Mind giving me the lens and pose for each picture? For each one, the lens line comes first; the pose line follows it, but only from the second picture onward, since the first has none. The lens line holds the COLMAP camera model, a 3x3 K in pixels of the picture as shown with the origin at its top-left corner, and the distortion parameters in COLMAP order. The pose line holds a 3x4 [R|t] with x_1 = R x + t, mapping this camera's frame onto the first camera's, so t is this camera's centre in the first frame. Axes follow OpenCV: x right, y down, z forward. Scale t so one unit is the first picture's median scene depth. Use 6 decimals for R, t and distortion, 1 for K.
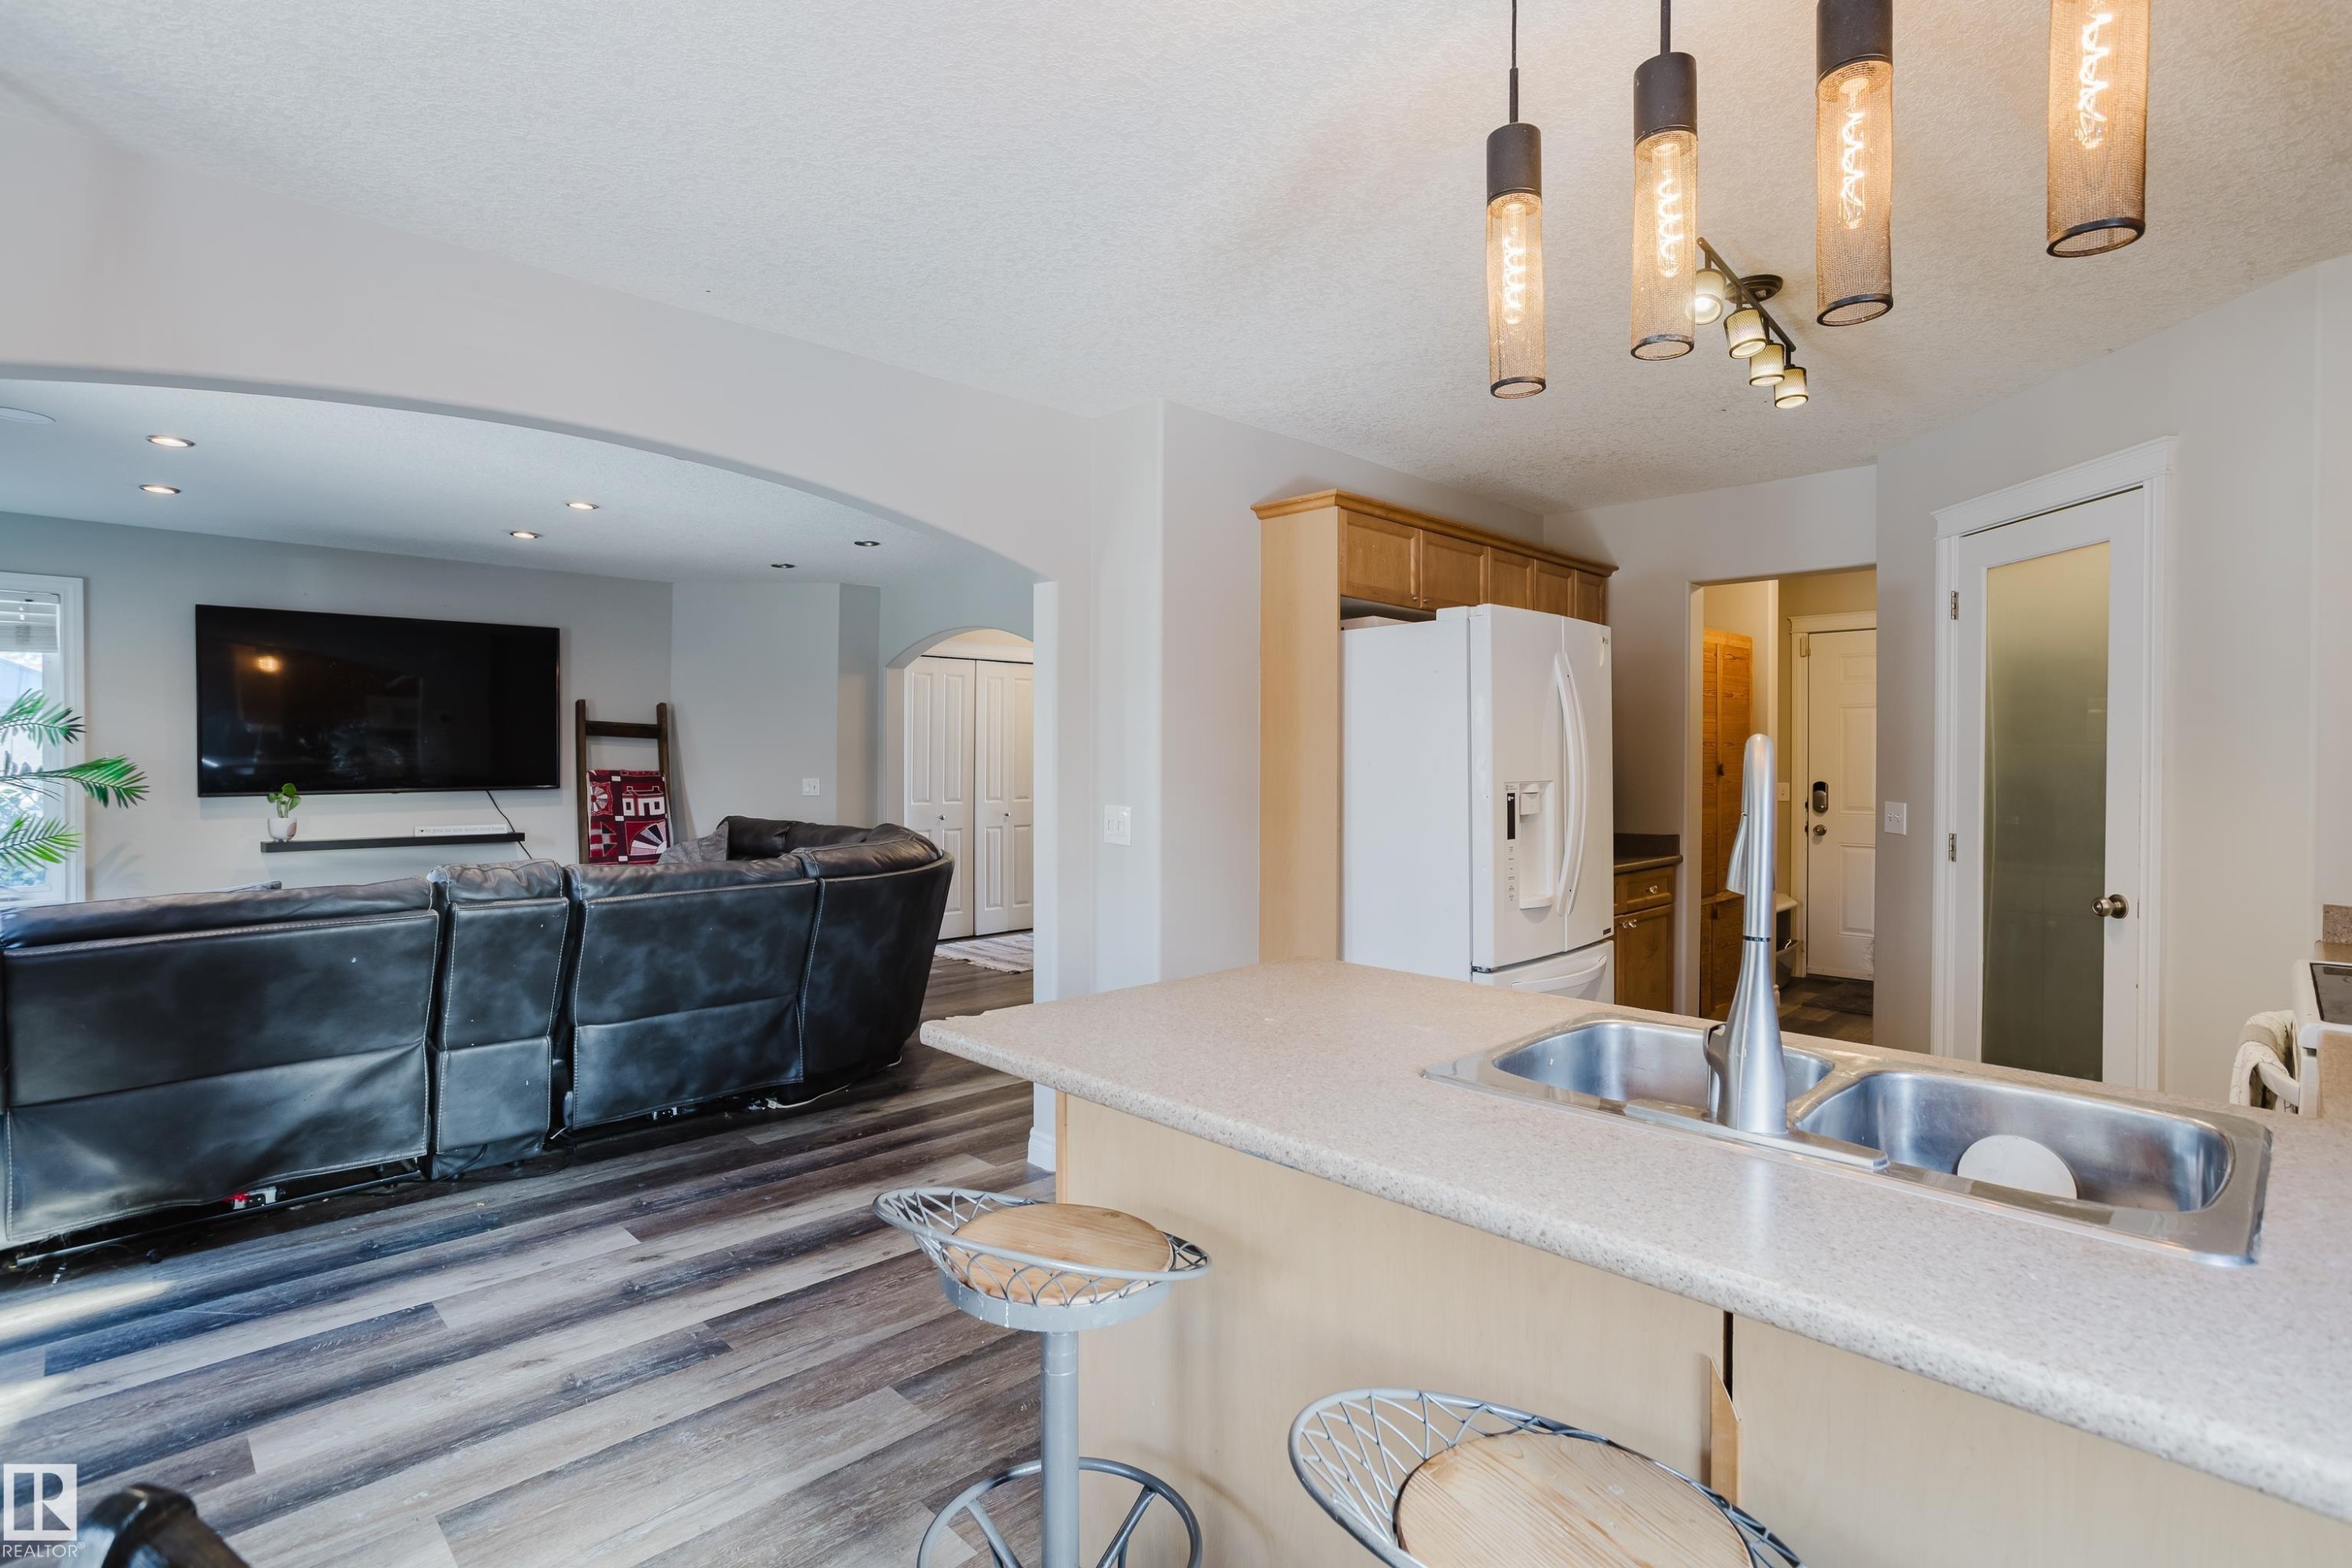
lens RADIAL K [[1137.4, 0, 1181.7], [0, 1137.4, 773.5], [0, 0, 1]] dist [-0.031569, 0.015359]
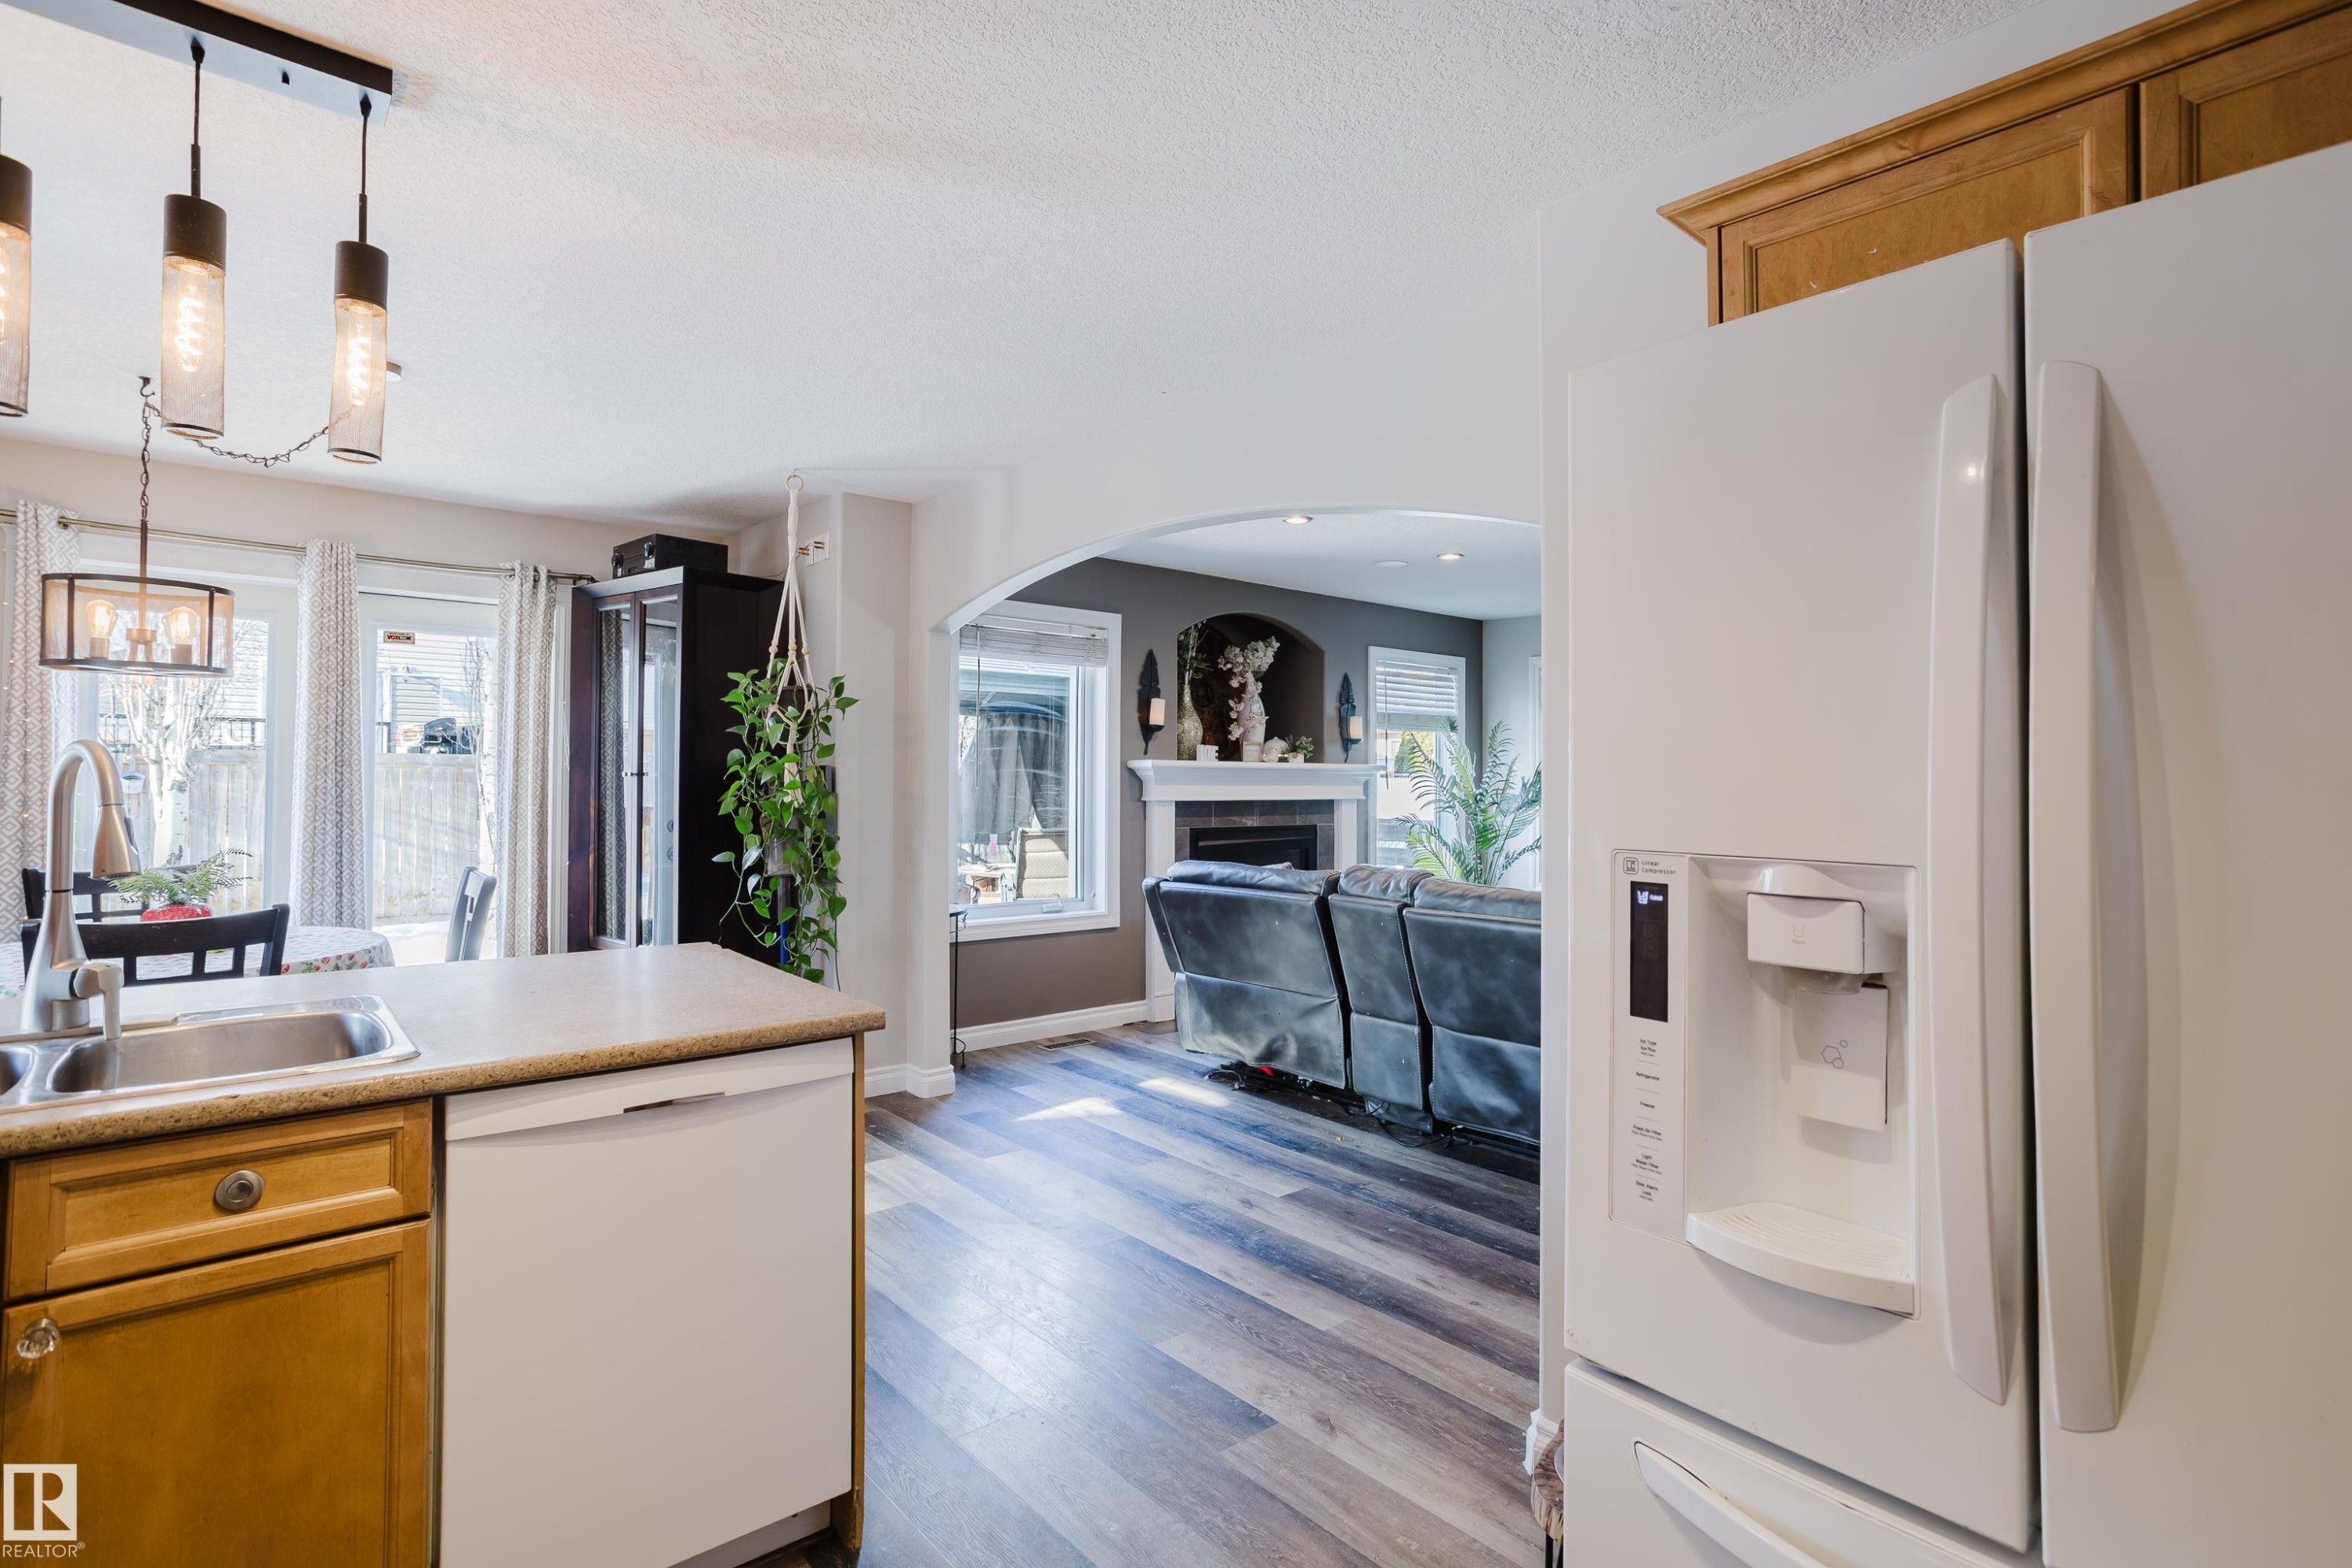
lens RADIAL K [[1137.4, 0, 1157.4], [0, 1137.4, 779.4], [0, 0, 1]] dist [-0.031569, 0.015359]
pose [[-0.071513, -0.001500, -0.997439, 0.360103], [-0.027510, 0.999621, 0.000469, -0.004493], [0.997060, 0.027473, -0.071528, 0.496209]]
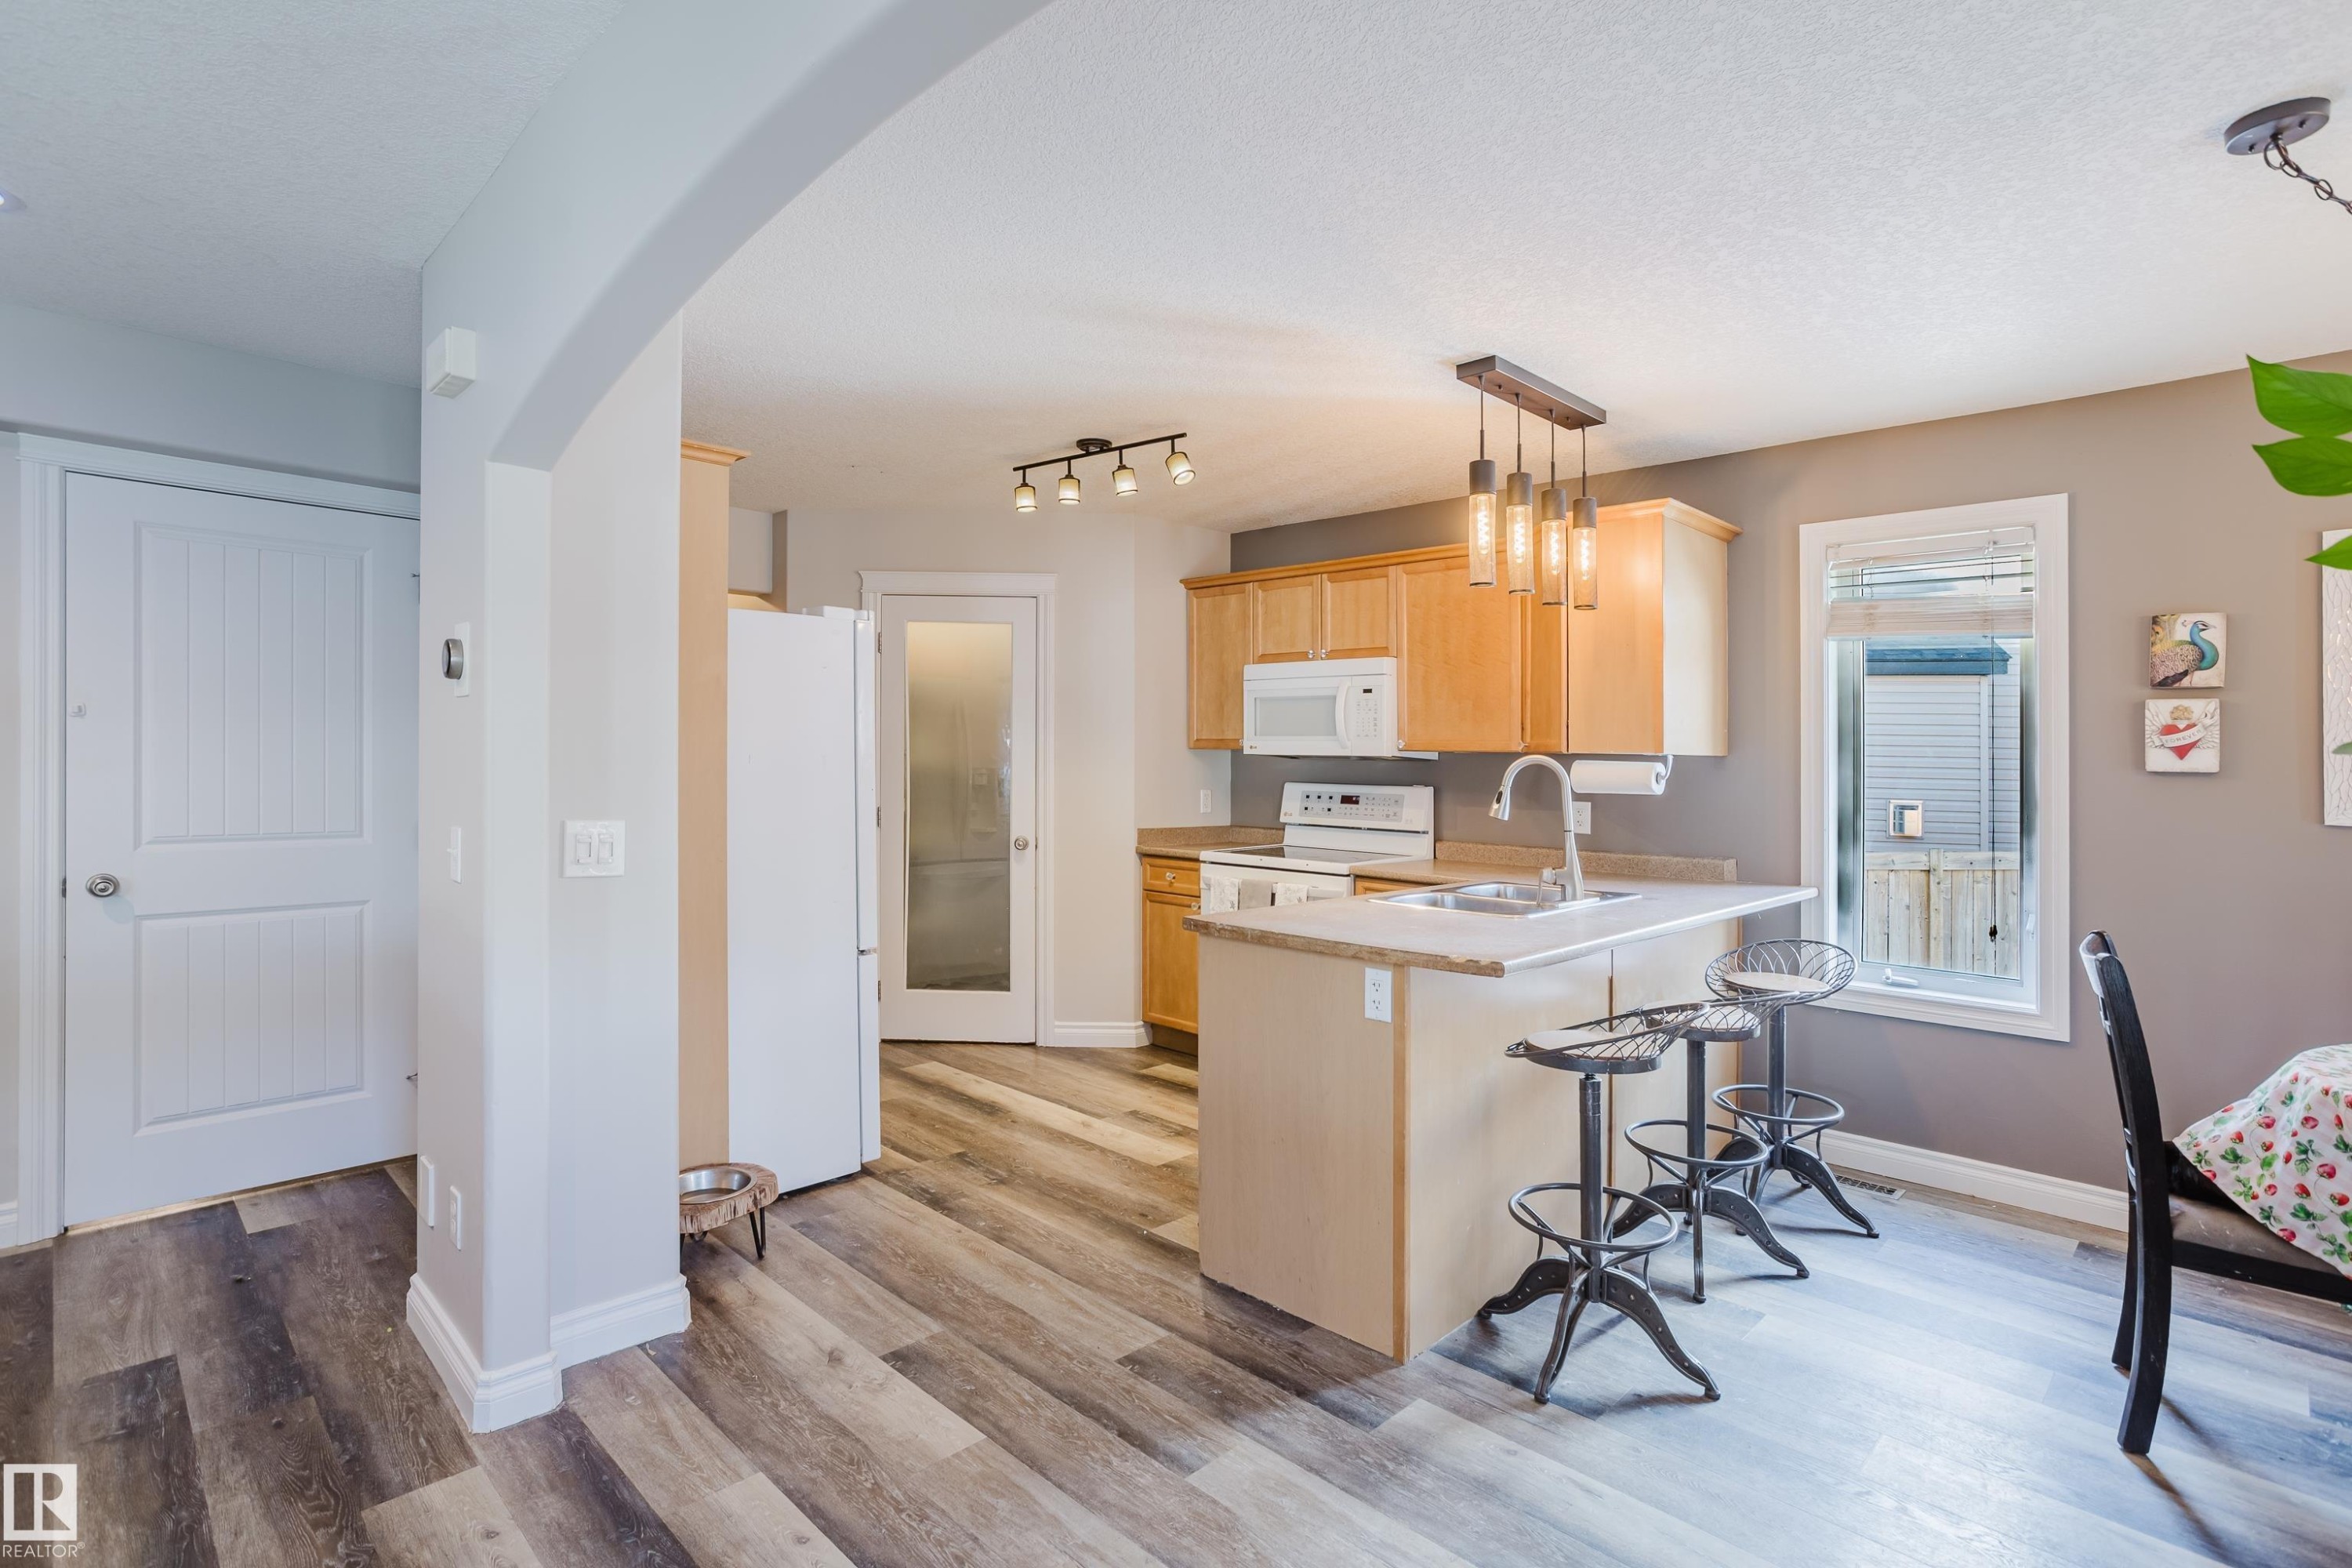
lens RADIAL K [[1137.4, 0, 1161.4], [0, 1137.4, 754.1], [0, 0, 1]] dist [-0.031569, 0.015359]
pose [[-0.006233, 0.000437, 0.999980, -0.457646], [0.000772, 1.000000, -0.000432, -0.007312], [-0.999980, 0.000770, -0.006233, 0.412979]]
